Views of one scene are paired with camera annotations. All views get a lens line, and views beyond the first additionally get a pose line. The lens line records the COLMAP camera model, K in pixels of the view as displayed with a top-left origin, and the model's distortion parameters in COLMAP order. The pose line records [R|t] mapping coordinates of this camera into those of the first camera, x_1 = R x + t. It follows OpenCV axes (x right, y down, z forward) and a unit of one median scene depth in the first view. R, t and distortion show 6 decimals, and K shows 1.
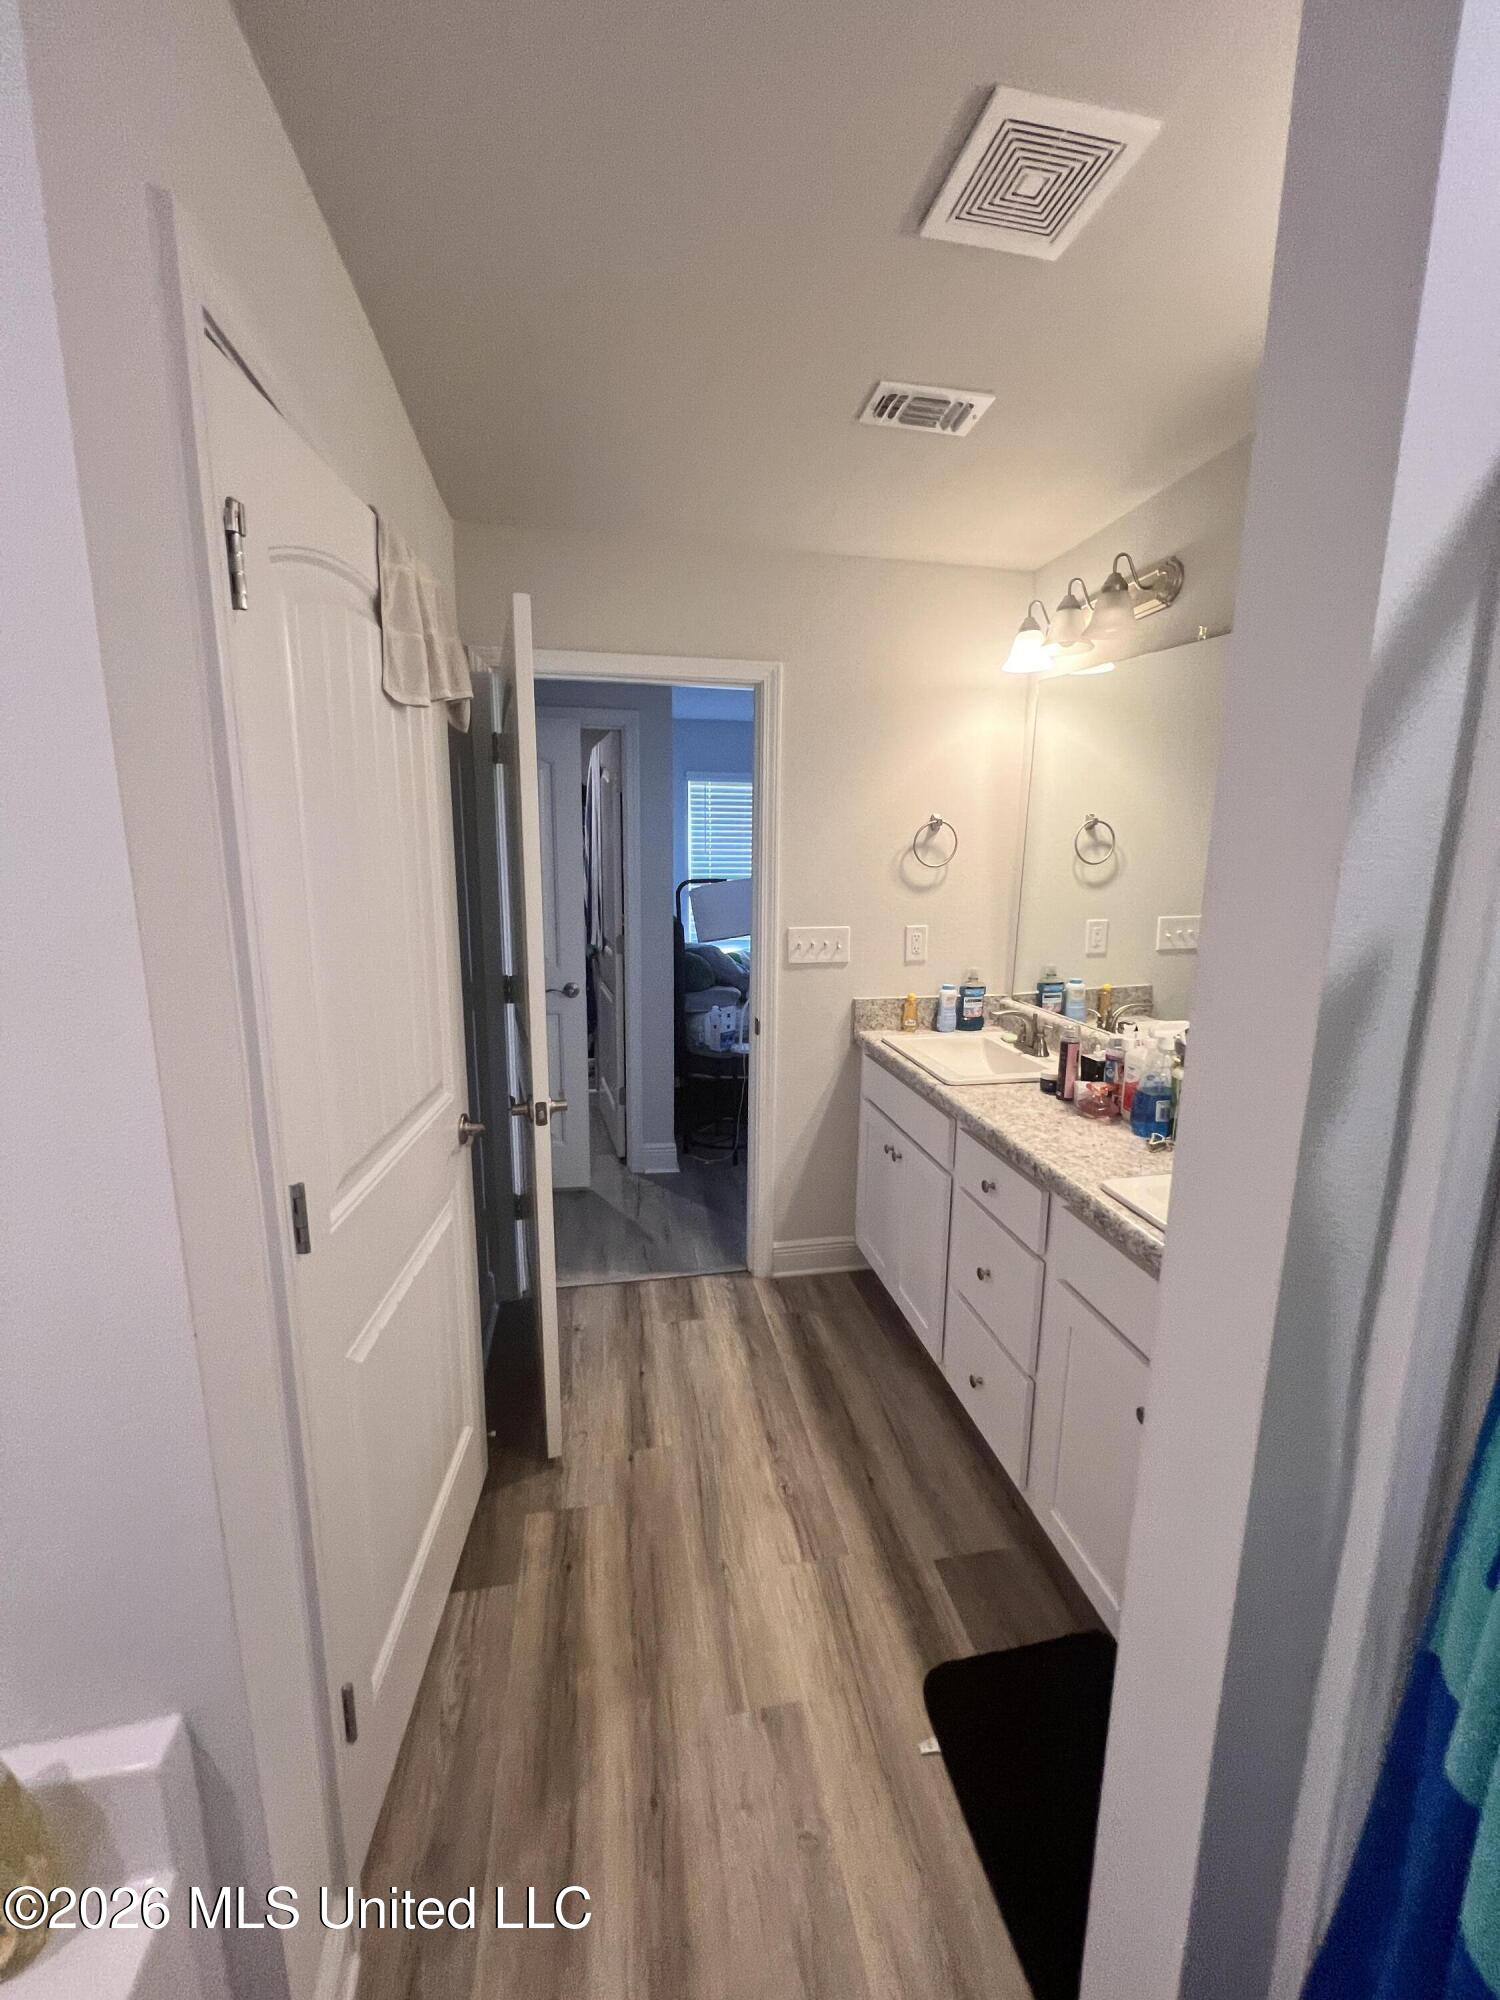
lens RADIAL K [[798.4, 0, 756.0], [0, 798.4, 1001.5], [0, 0, 1]] dist [-0.003819, -0.000006]
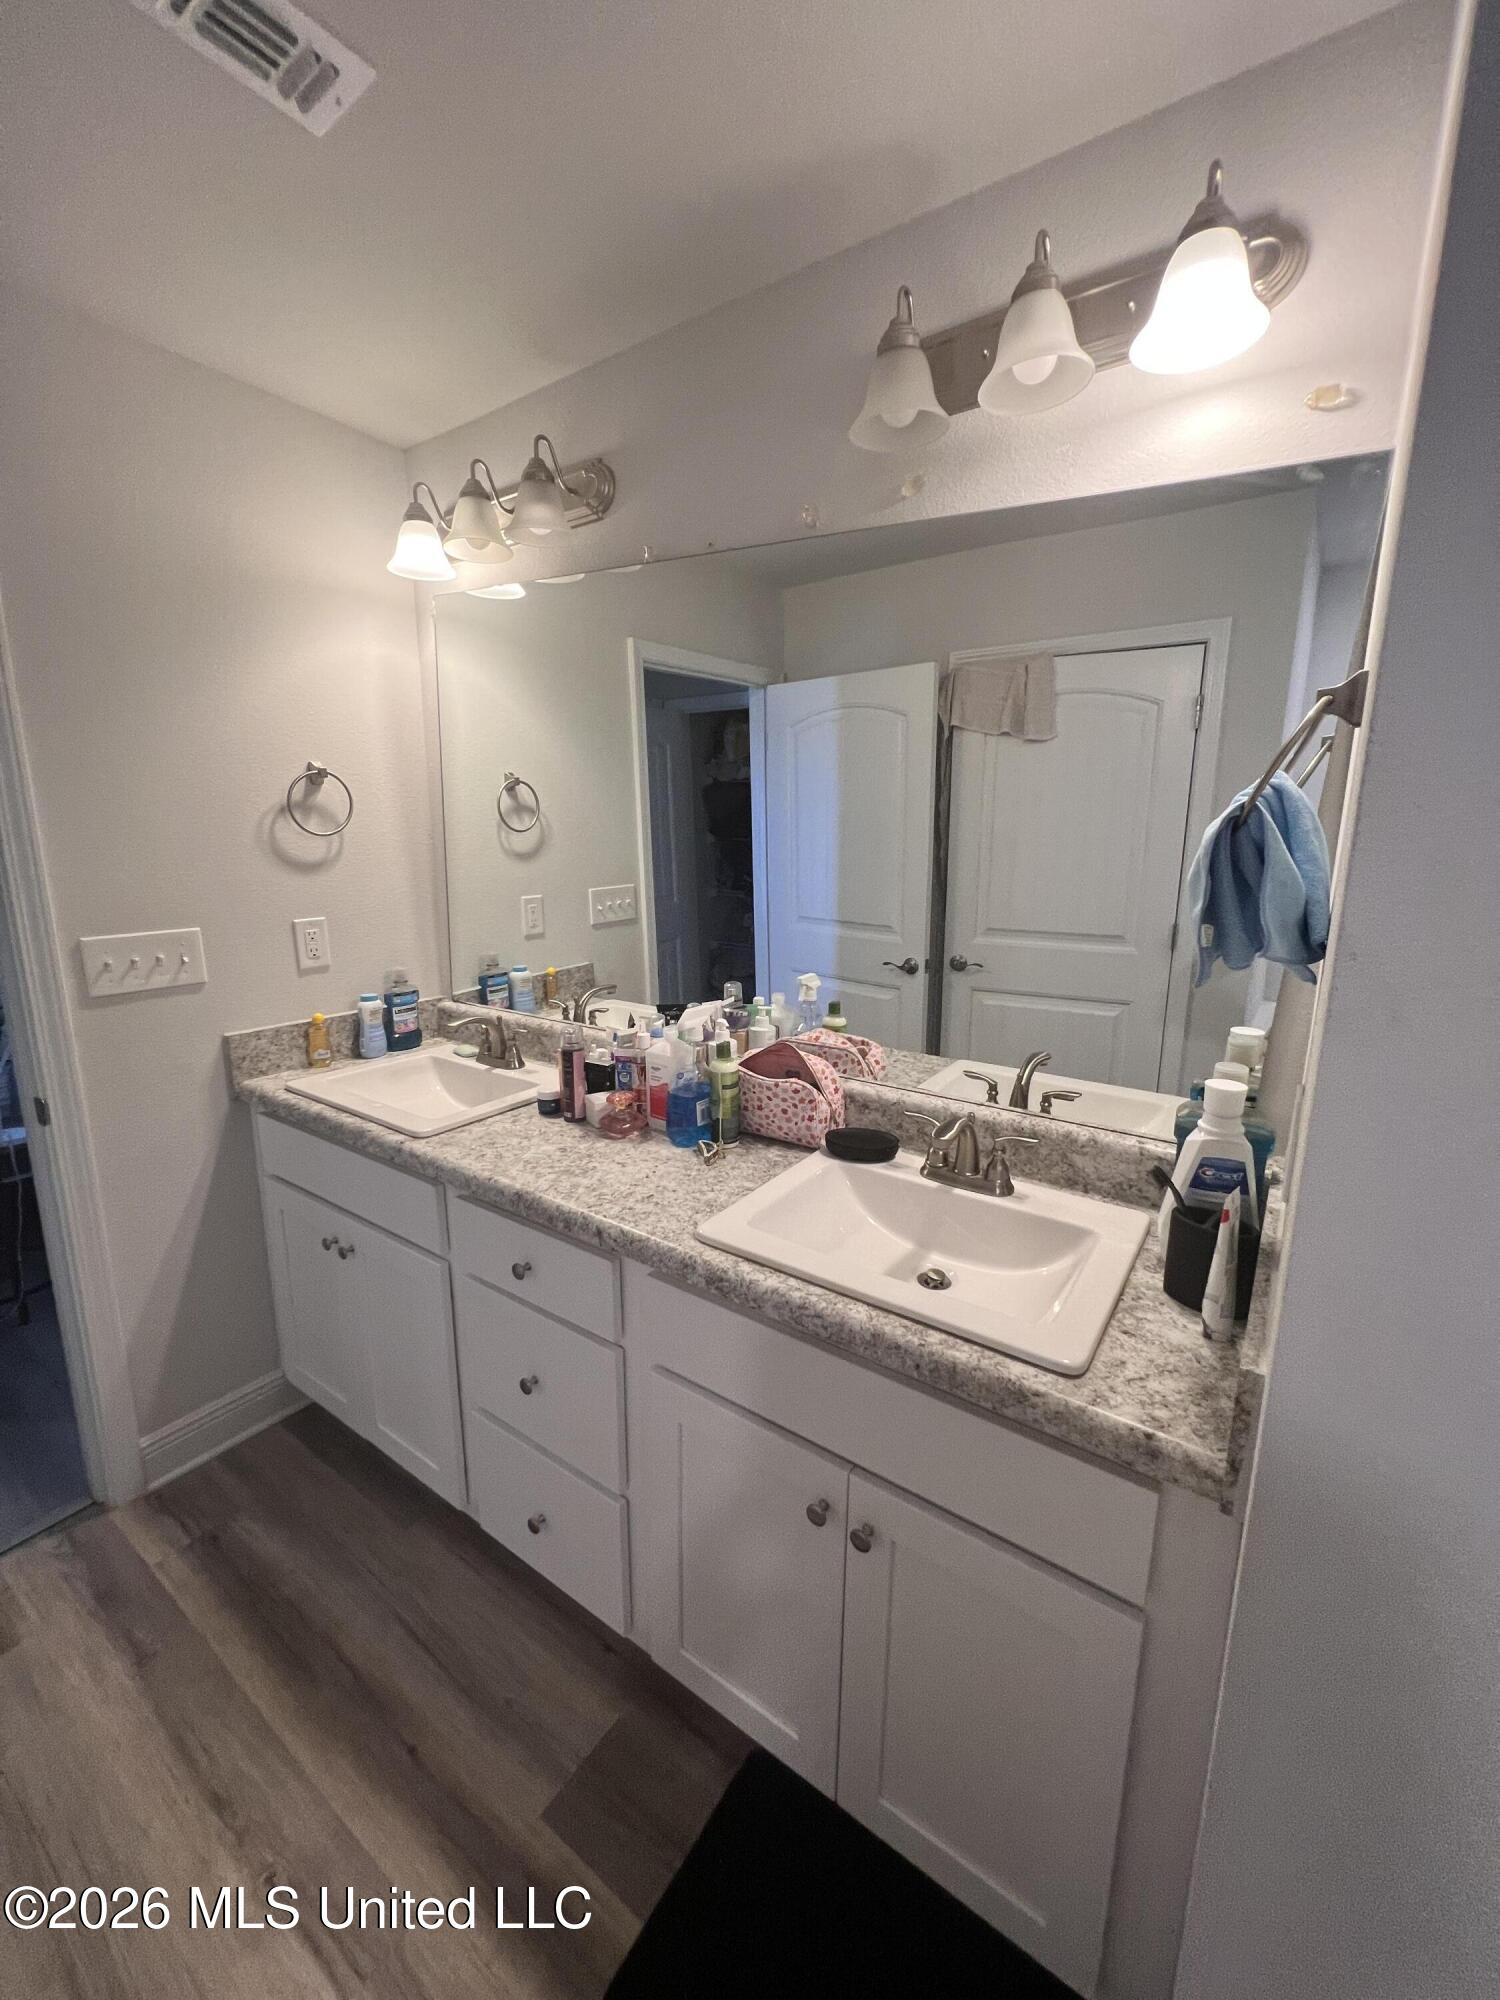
lens RADIAL K [[798.4, 0, 750.6], [0, 798.4, 996.1], [0, 0, 1]] dist [-0.003819, -0.000006]
pose [[0.715789, -0.143316, 0.683452, -0.013963], [0.131624, 0.988860, 0.069506, -0.026656], [-0.685799, 0.040208, 0.726679, 0.234897]]
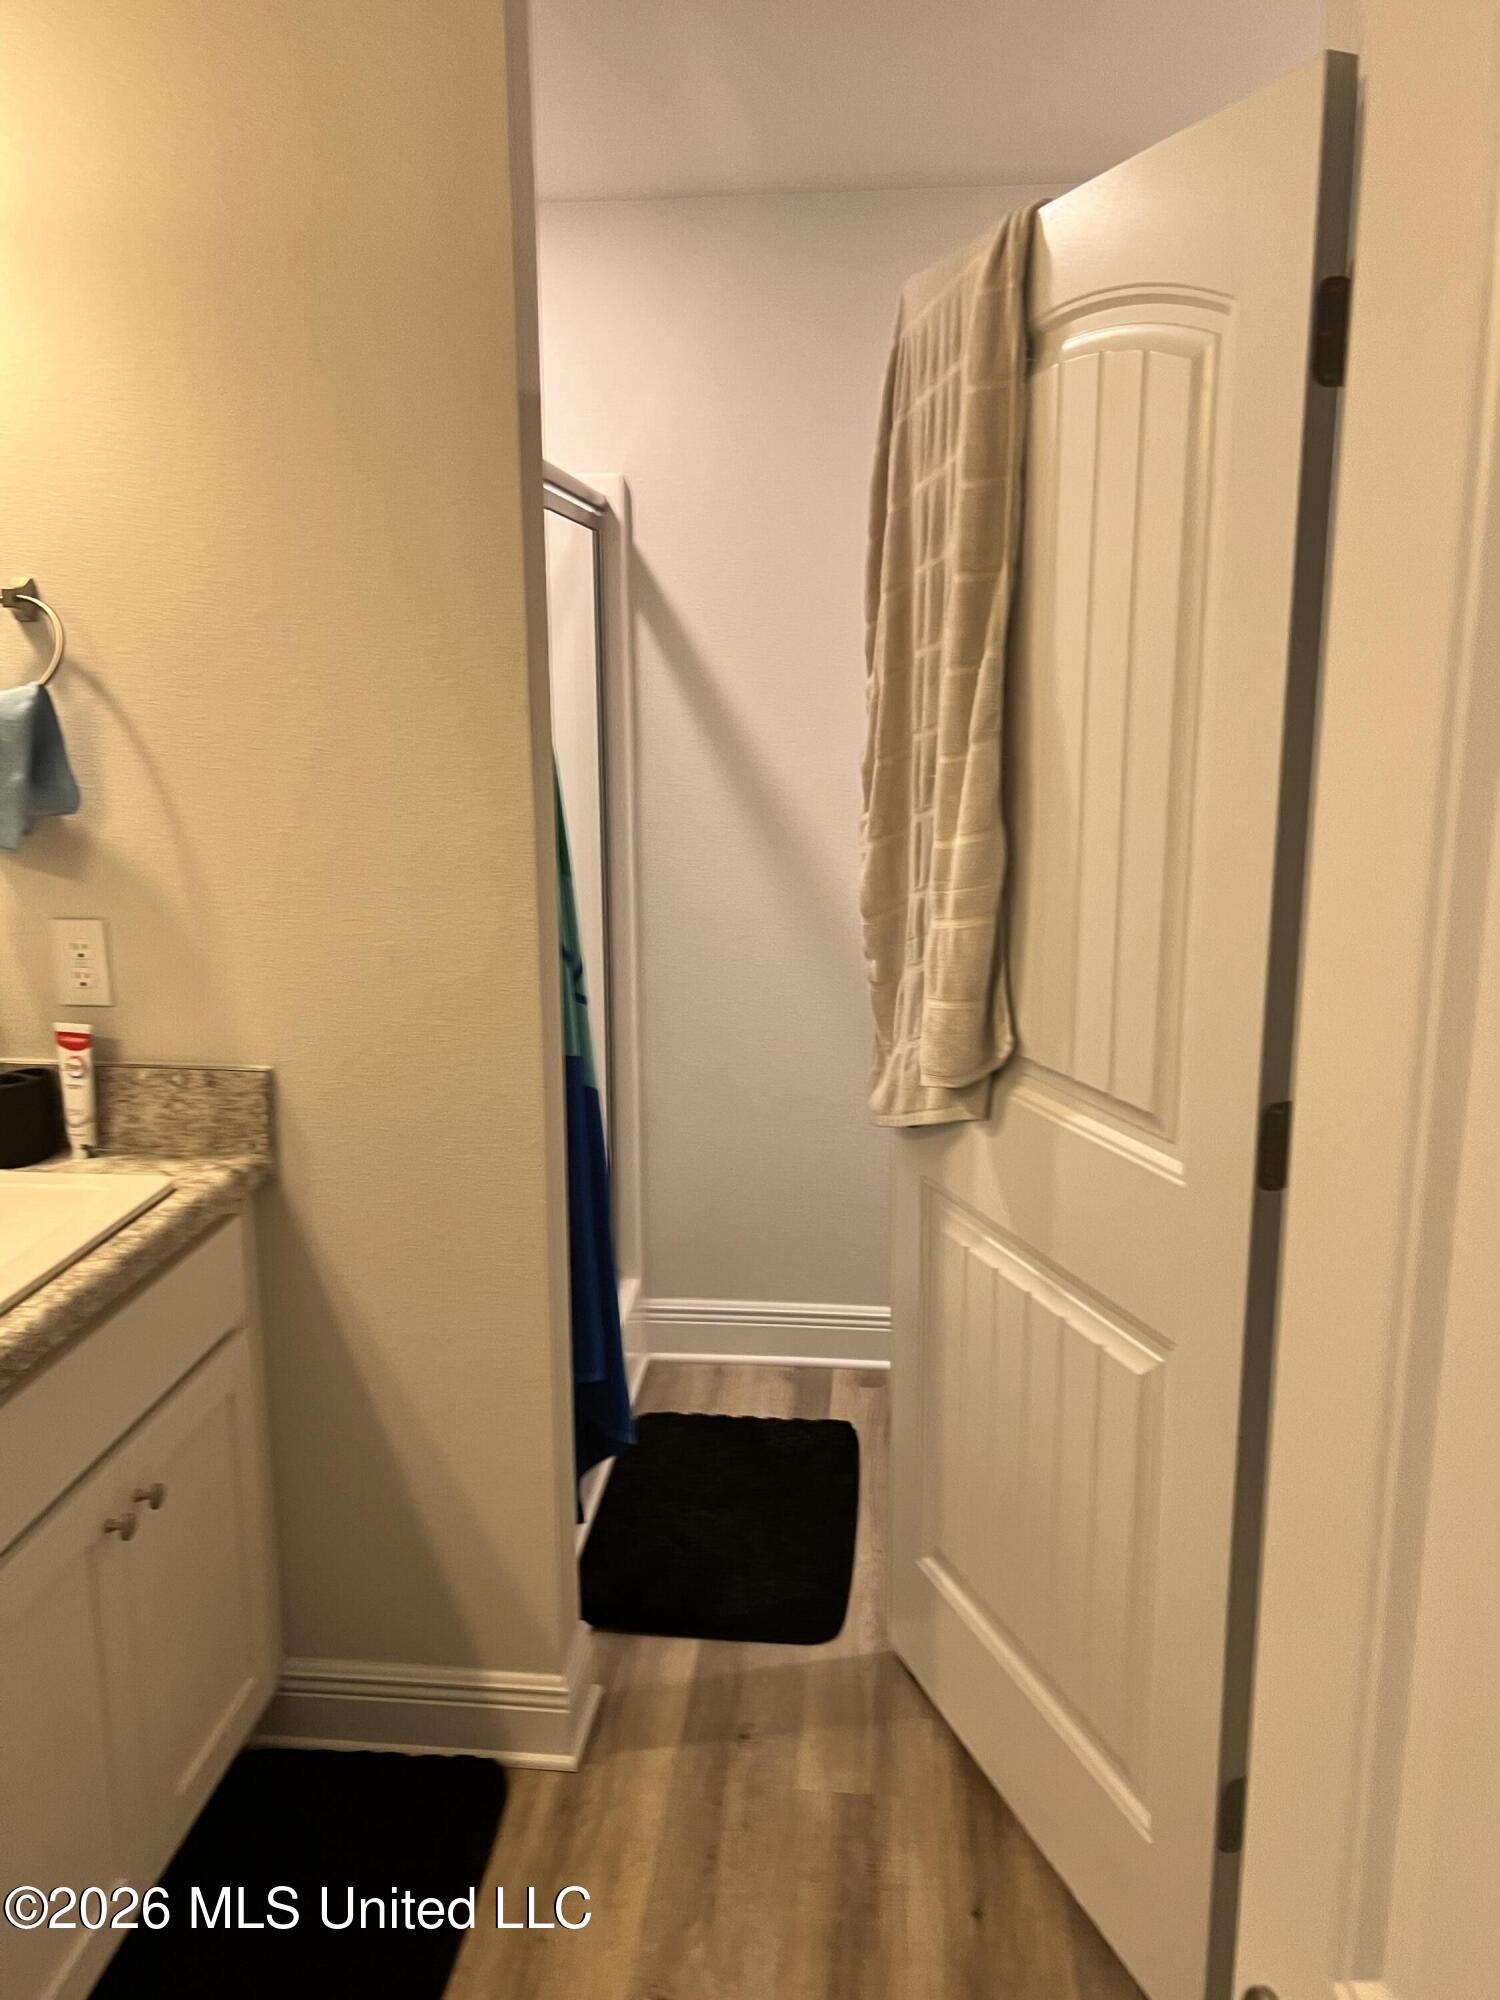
lens RADIAL K [[1508.2, 0, 751.6], [0, 1508.2, 1003.0], [0, 0, 1]] dist [0.045283, -0.055518]
pose [[-0.956302, -0.040342, 0.289586, -0.391935], [0.081866, 0.913874, 0.397658, -0.364740], [-0.280687, 0.403988, -0.870637, 1.881753]]
